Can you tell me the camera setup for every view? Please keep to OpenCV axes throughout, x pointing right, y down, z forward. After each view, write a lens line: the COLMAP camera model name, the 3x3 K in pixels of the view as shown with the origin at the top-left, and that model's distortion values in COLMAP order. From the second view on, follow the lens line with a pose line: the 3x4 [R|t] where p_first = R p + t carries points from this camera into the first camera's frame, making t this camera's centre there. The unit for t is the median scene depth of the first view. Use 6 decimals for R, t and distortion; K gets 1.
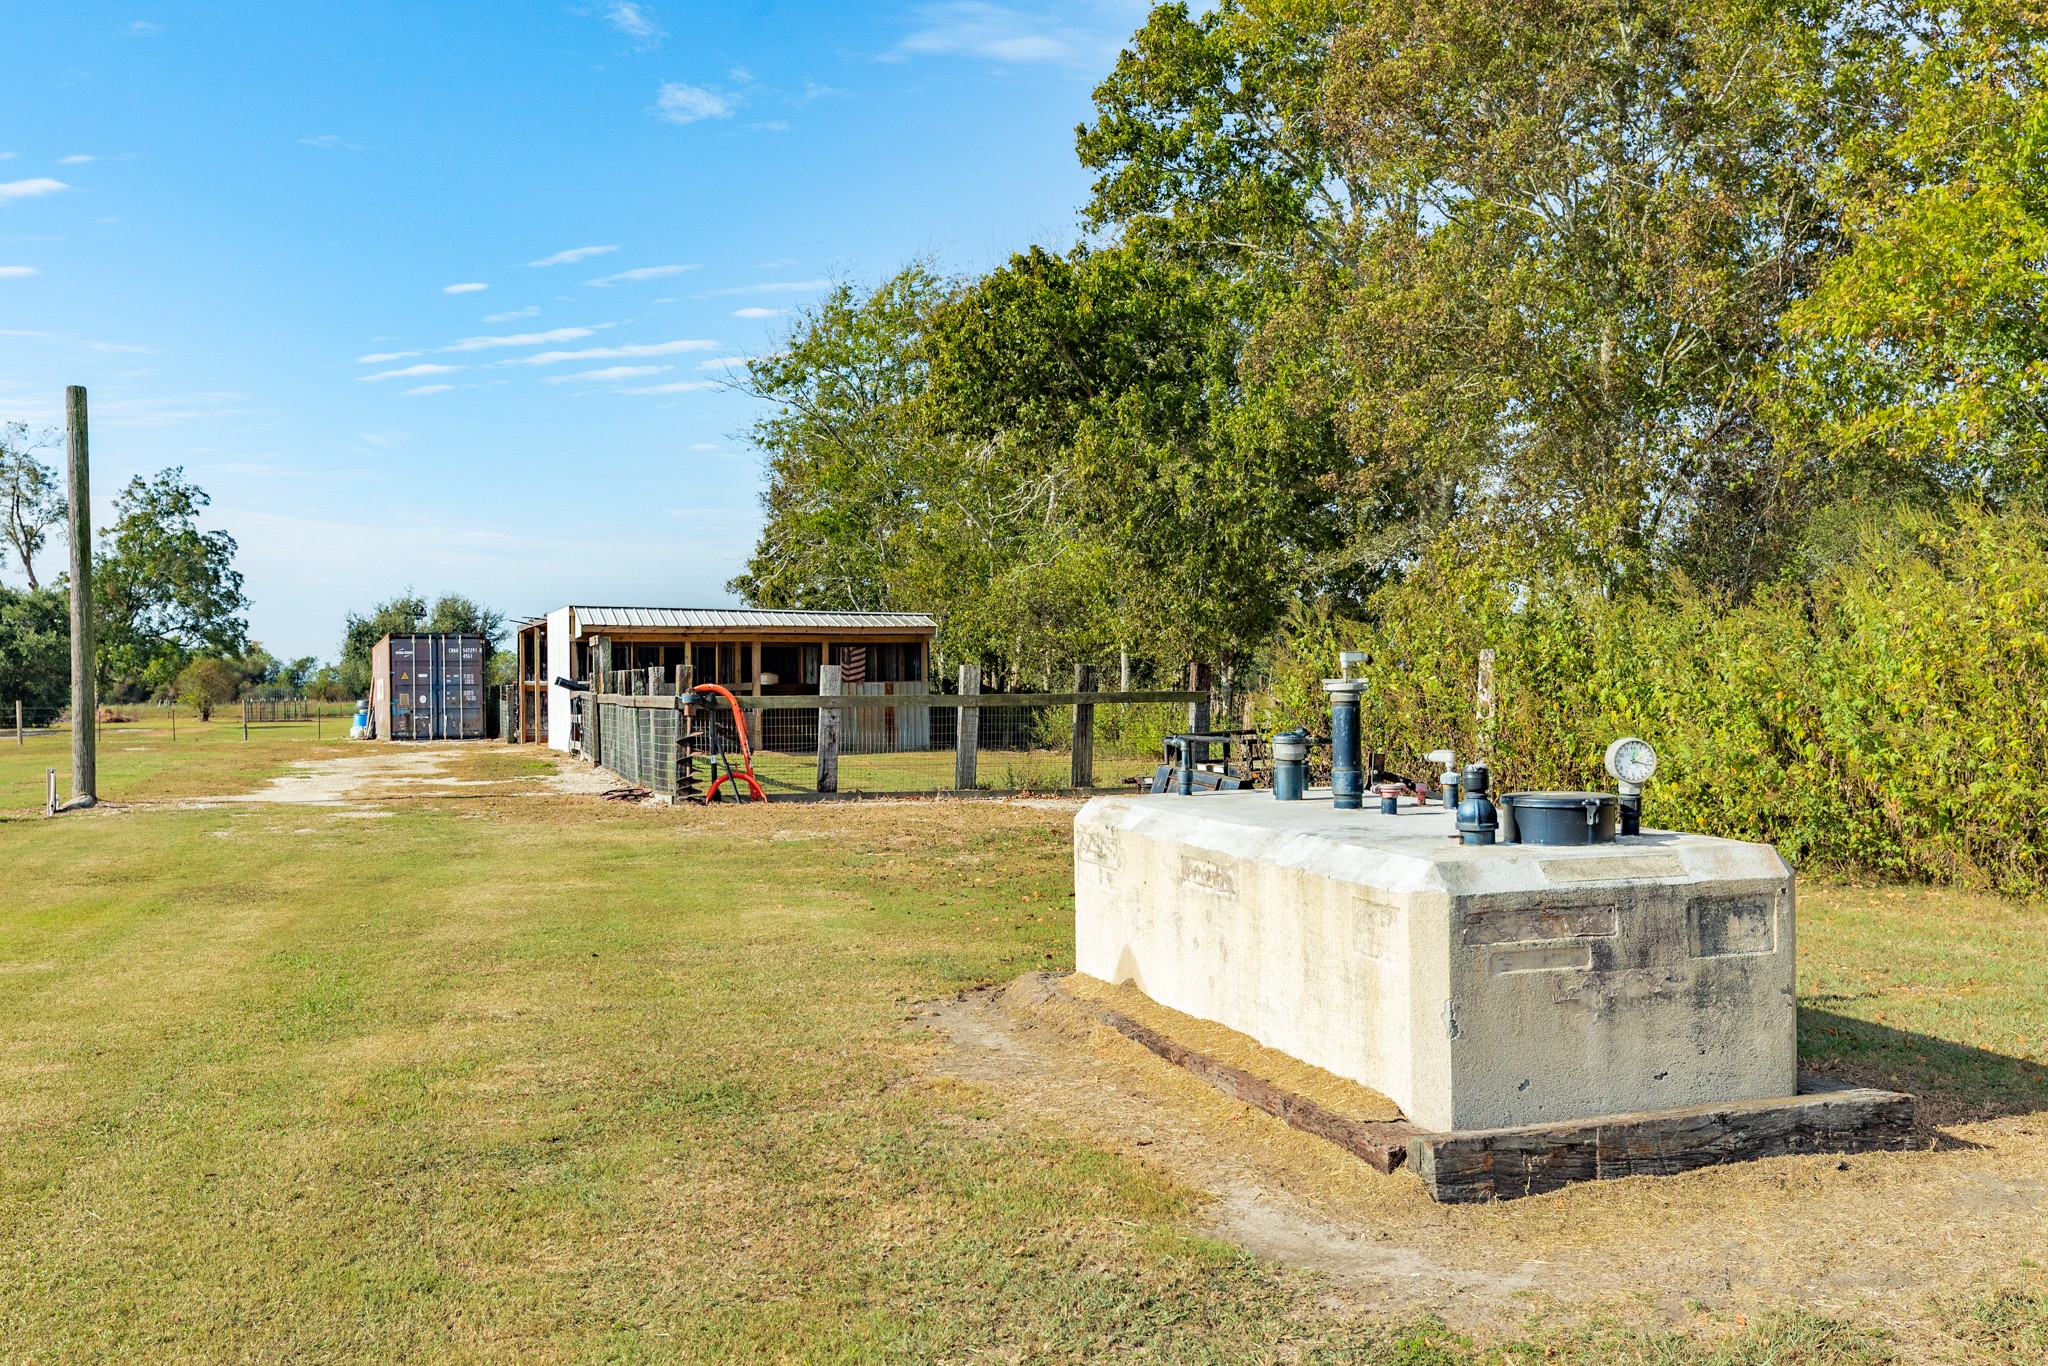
lens RADIAL K [[2032.4, 0, 1024.0], [0, 2032.4, 683.0], [0, 0, 1]] dist [-0.014882, 0.331654]
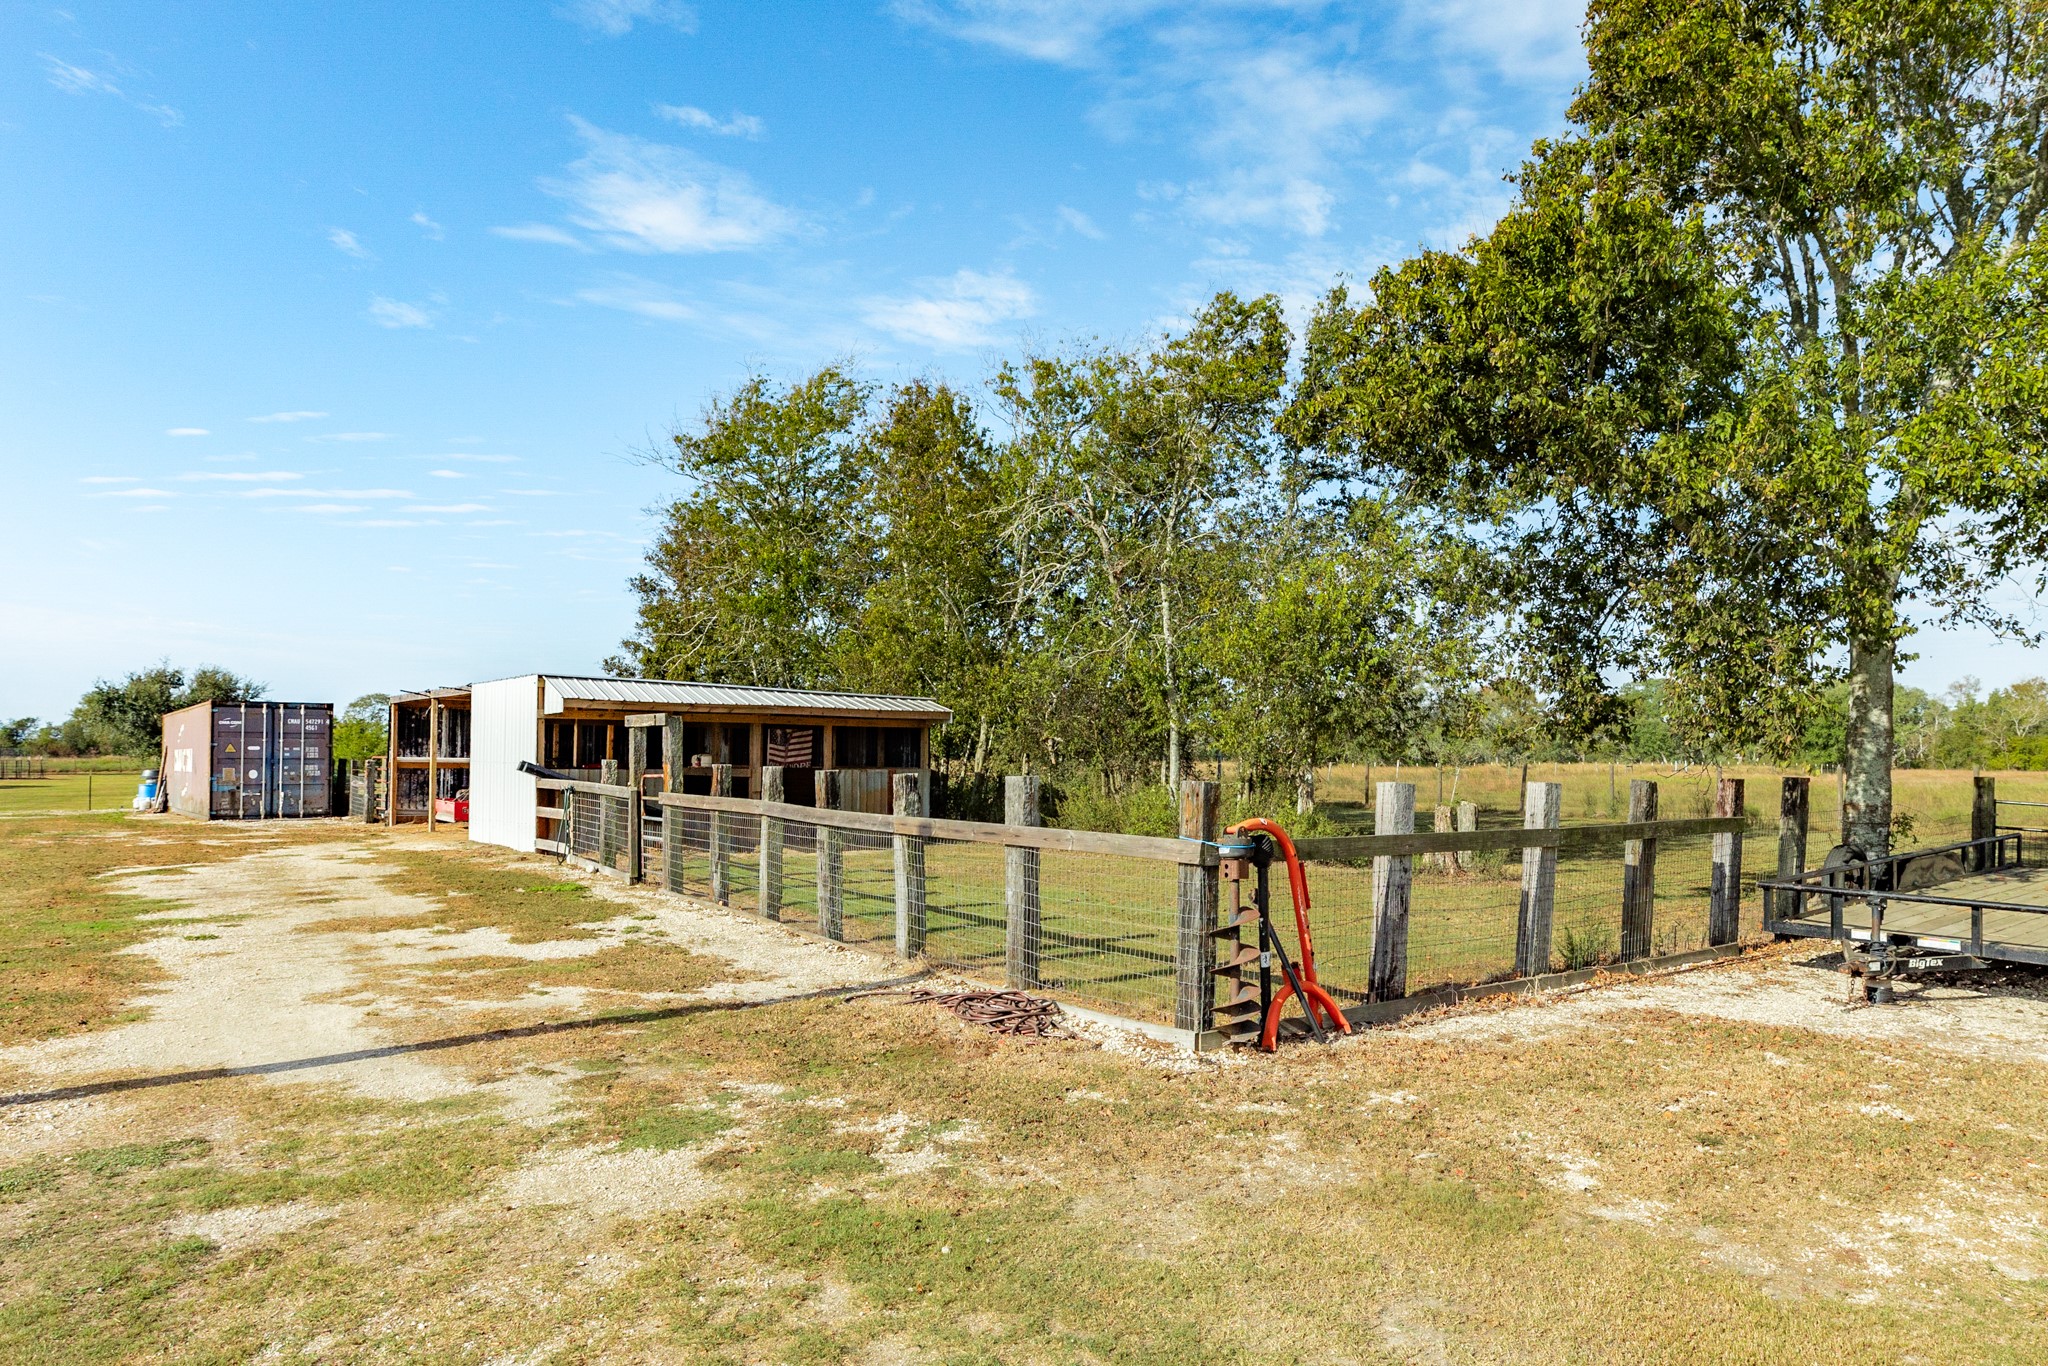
lens RADIAL K [[1163.5, 0, 1024.1], [0, 1163.5, 715.5], [0, 0, 1]] dist [0.023773, -0.000407]
pose [[0.929645, 0.024978, 0.367609, -0.167999], [-0.015563, 0.999471, -0.028554, -0.008603], [-0.368128, 0.020824, 0.929542, 0.380839]]
